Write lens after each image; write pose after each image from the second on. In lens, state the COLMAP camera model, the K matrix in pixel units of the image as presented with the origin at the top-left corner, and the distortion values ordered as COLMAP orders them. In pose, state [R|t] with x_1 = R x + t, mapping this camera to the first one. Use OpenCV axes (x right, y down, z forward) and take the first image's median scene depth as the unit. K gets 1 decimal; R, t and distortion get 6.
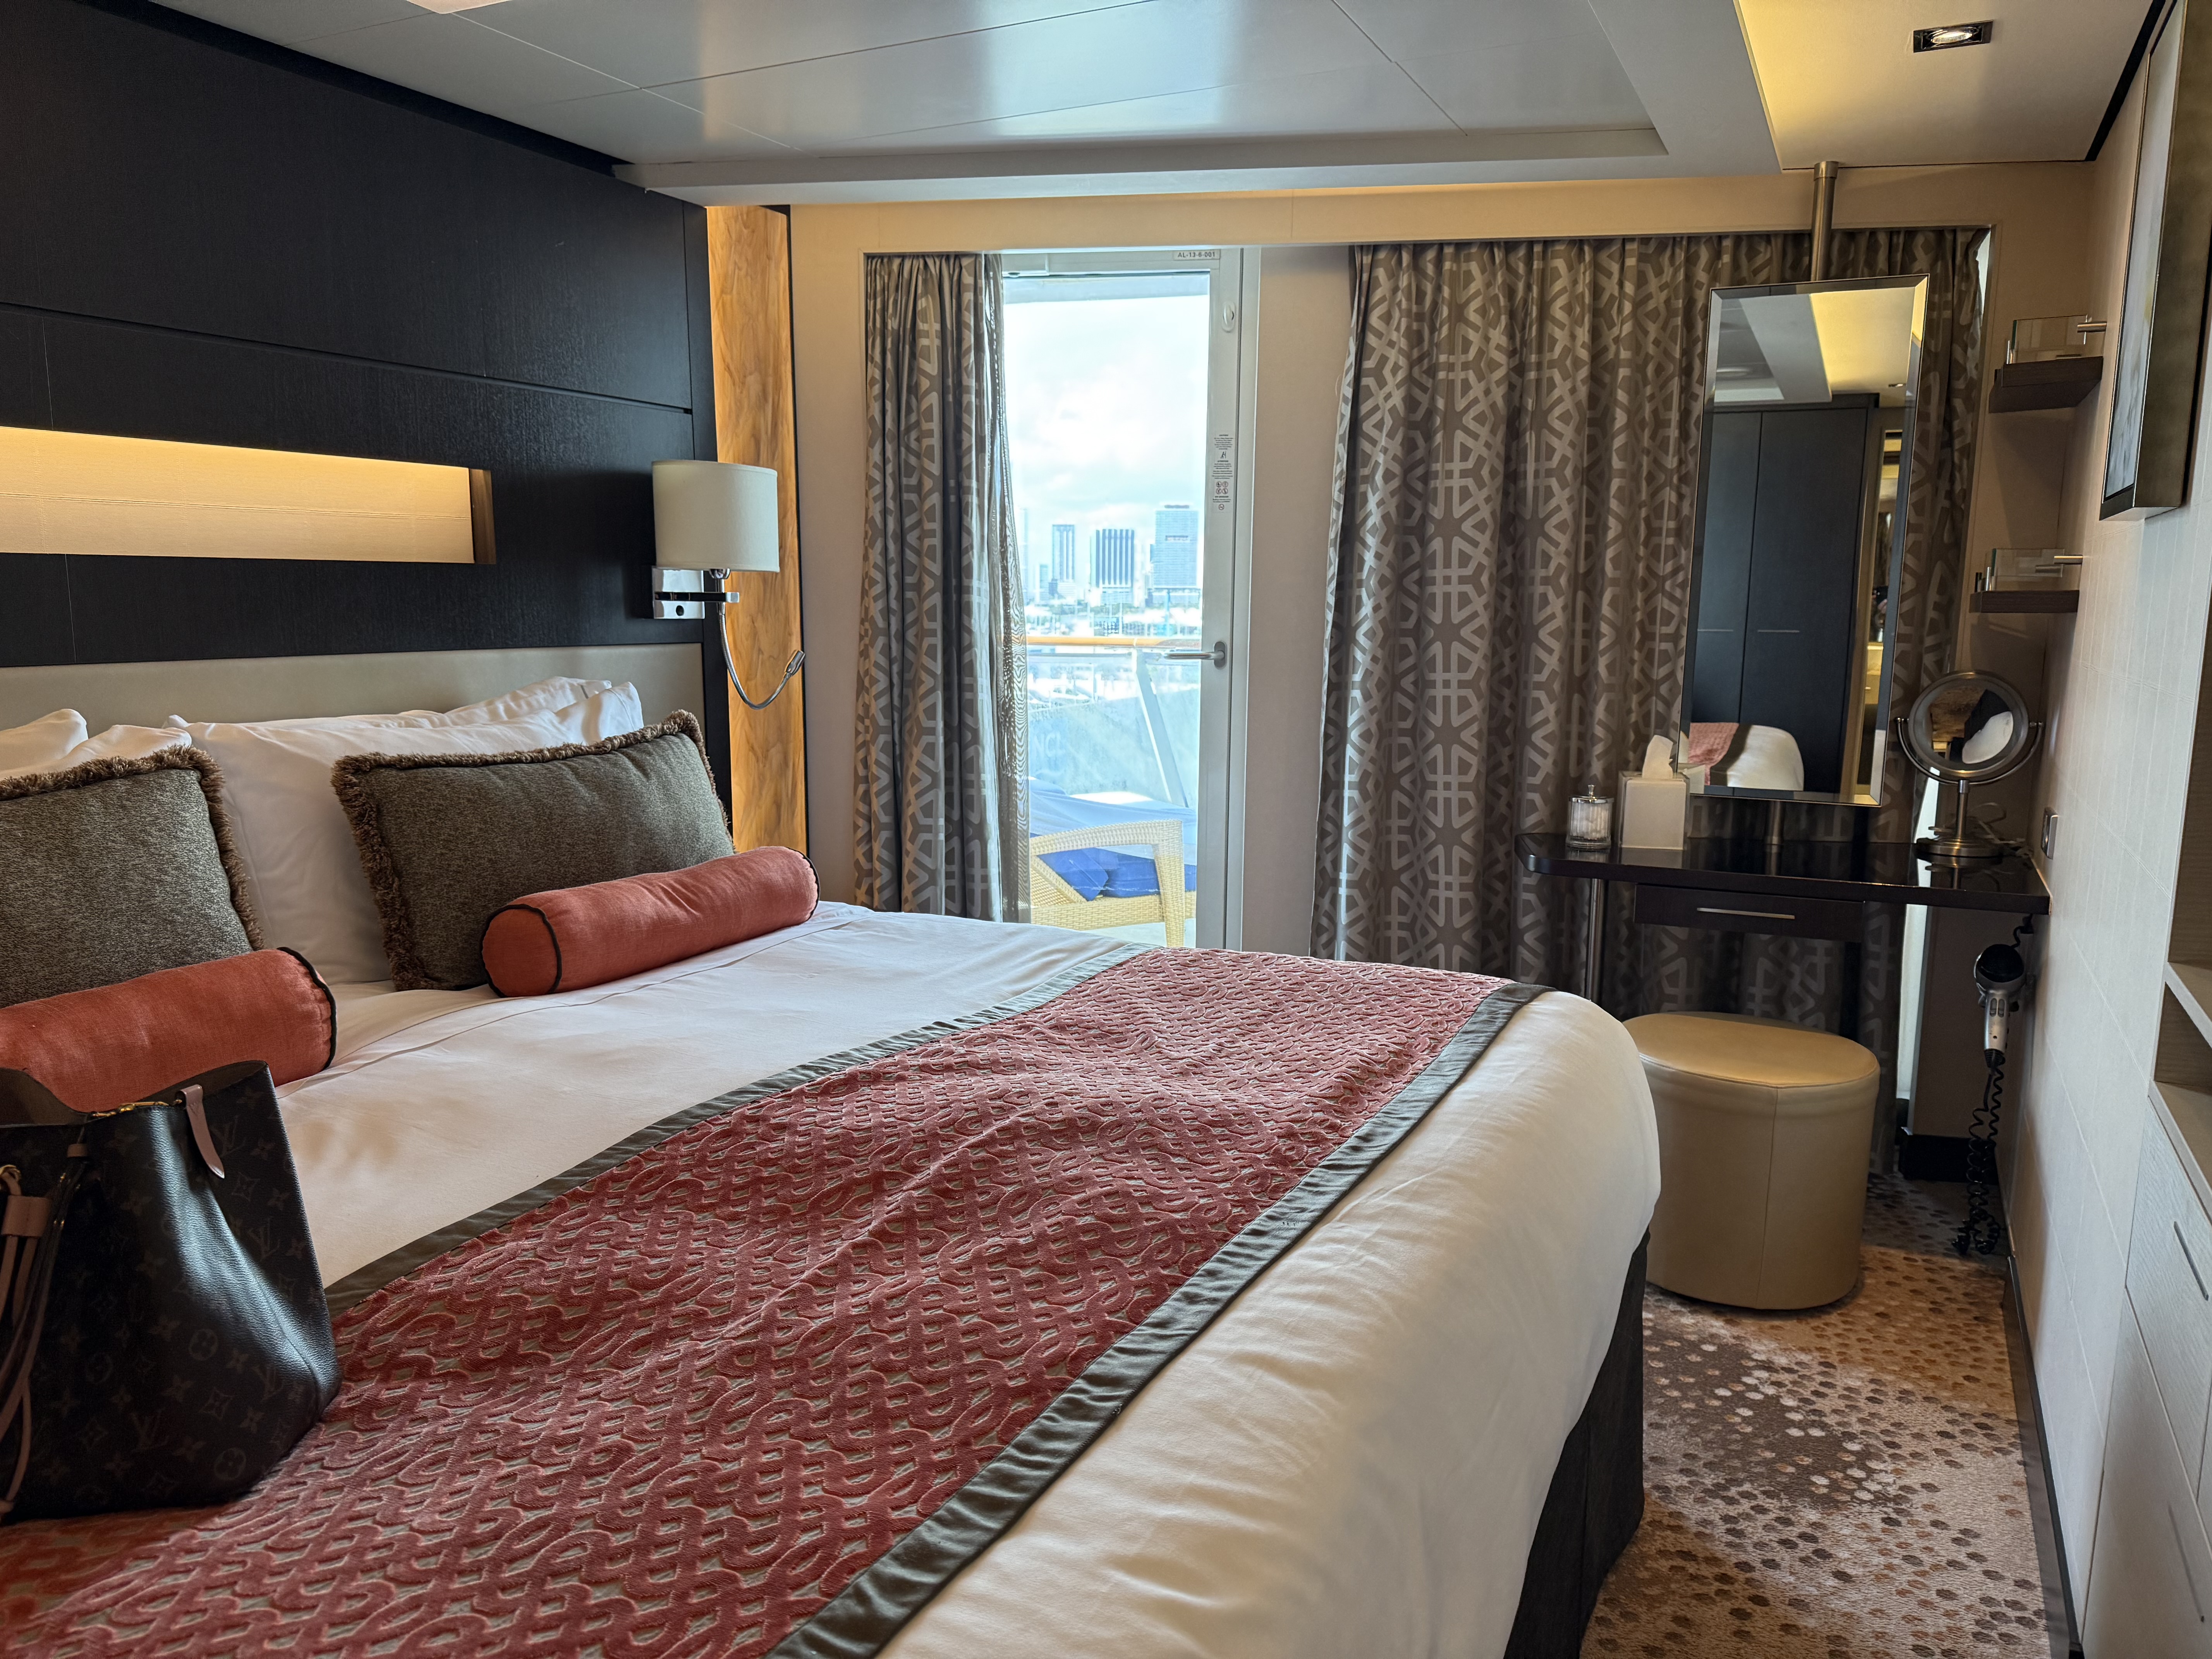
lens RADIAL K [[1572.3, 0, 1111.1], [0, 1572.3, 837.8], [0, 0, 1]] dist [0.041043, -0.079131]
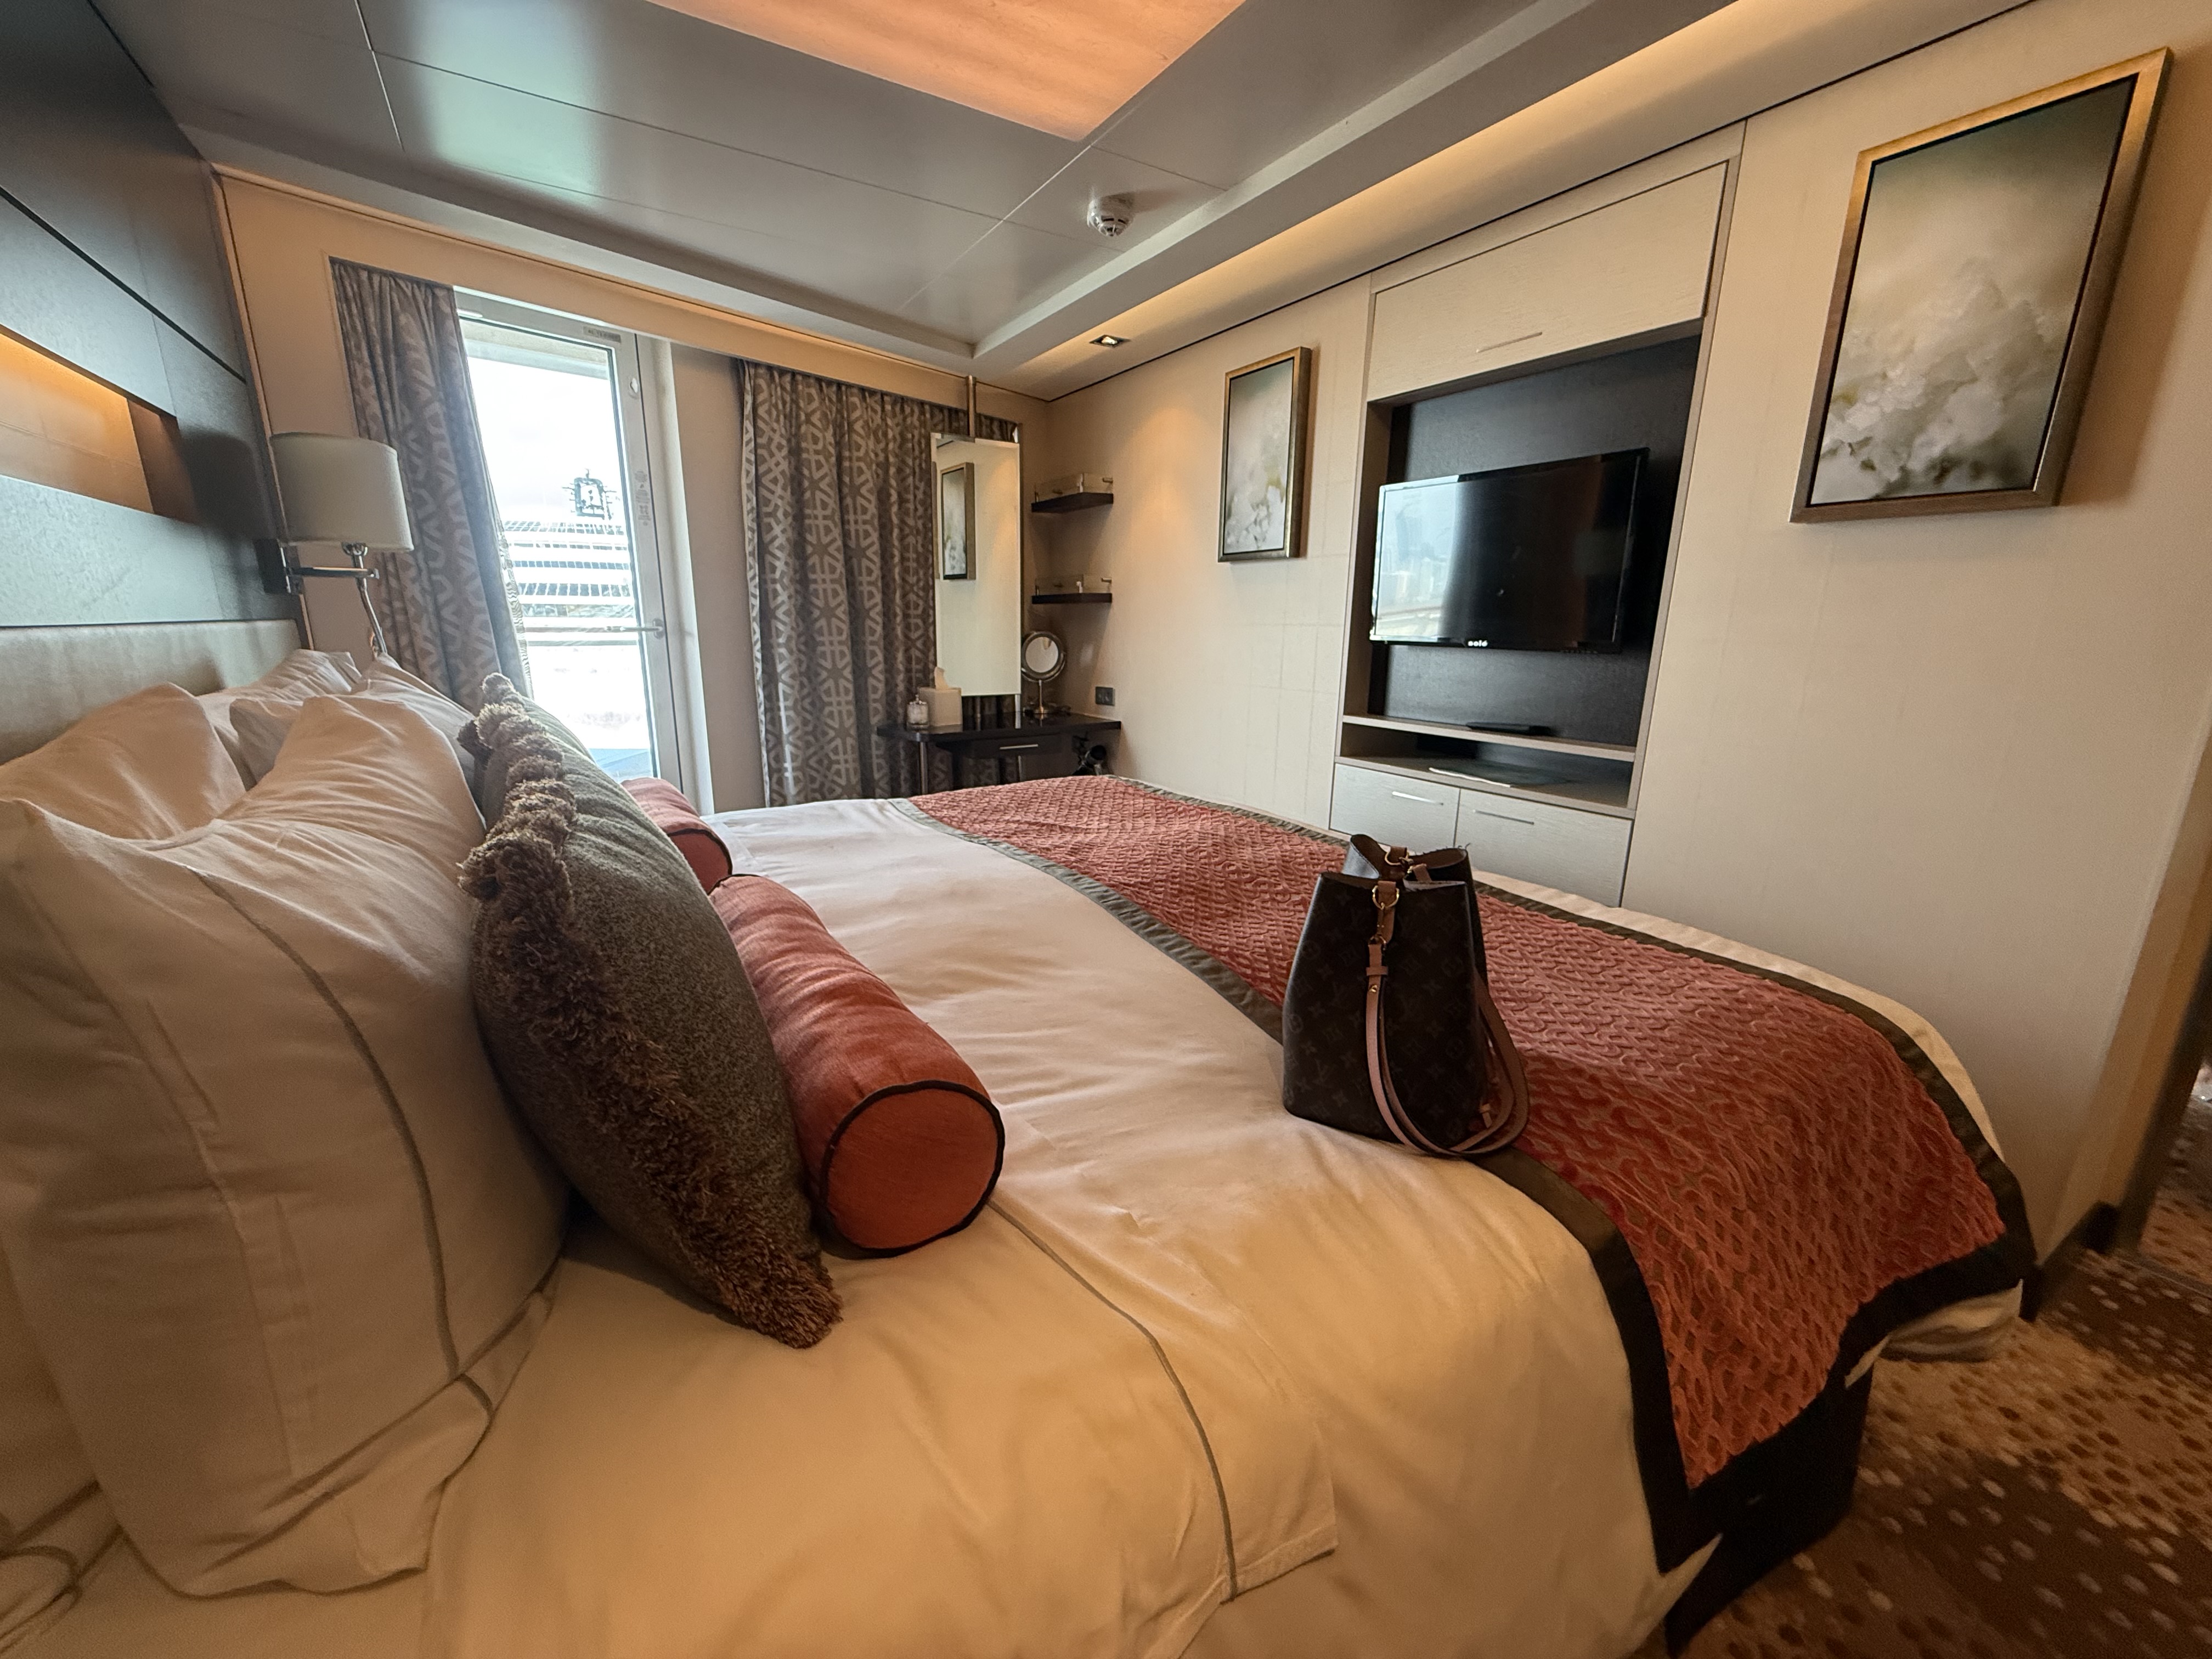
lens RADIAL K [[890.0, 0, 1115.1], [0, 890.0, 826.4], [0, 0, 1]] dist [-0.004825, -0.000426]
pose [[0.511606, -0.195386, 0.836710, -0.480492], [0.122192, 0.980449, 0.154237, -0.014100], [-0.850487, 0.023330, 0.525478, 0.238557]]
